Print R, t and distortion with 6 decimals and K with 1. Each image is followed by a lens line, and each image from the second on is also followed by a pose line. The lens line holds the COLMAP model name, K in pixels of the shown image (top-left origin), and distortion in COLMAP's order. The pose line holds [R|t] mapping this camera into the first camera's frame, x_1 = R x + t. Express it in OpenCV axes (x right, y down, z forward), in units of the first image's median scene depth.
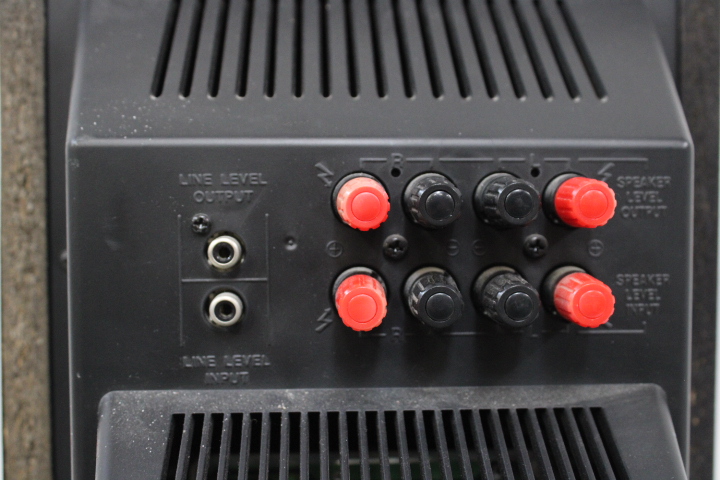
lens RADIAL K [[928.9, 0, 360.0], [0, 928.9, 240.0], [0, 0, 1]] dist [-0.021194, -0.051240]
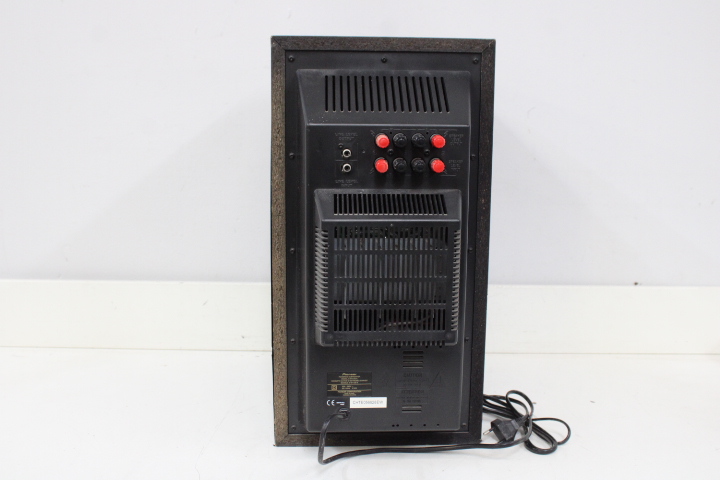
lens RADIAL K [[713.4, 0, 360.0], [0, 713.4, 240.0], [0, 0, 1]] dist [-0.106437, 0.004343]
pose [[0.999916, 0.010276, -0.007907, -0.062405], [-0.009183, 0.991773, 0.127683, -0.007913], [0.009154, -0.127599, 0.991784, -2.000619]]
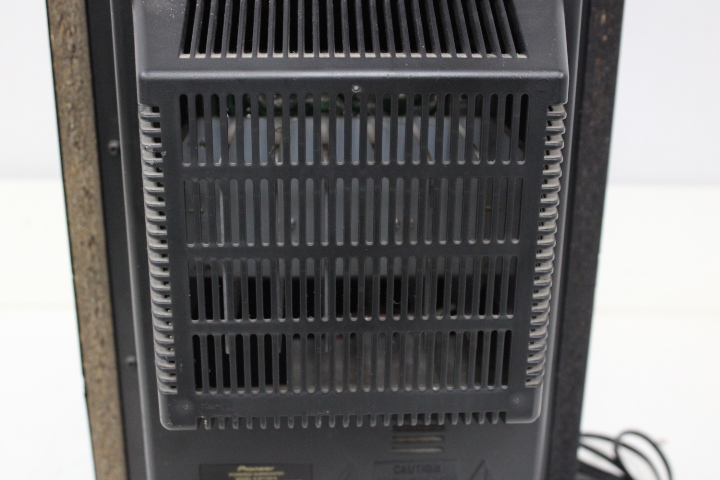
lens RADIAL K [[928.9, 0, 360.0], [0, 928.9, 240.0], [0, 0, 1]] dist [-0.021194, -0.051240]
pose [[0.999937, 0.010541, 0.003790, 0.043353], [-0.011187, 0.956602, 0.291183, 0.132760], [-0.000556, -0.291208, 0.956660, -0.371563]]
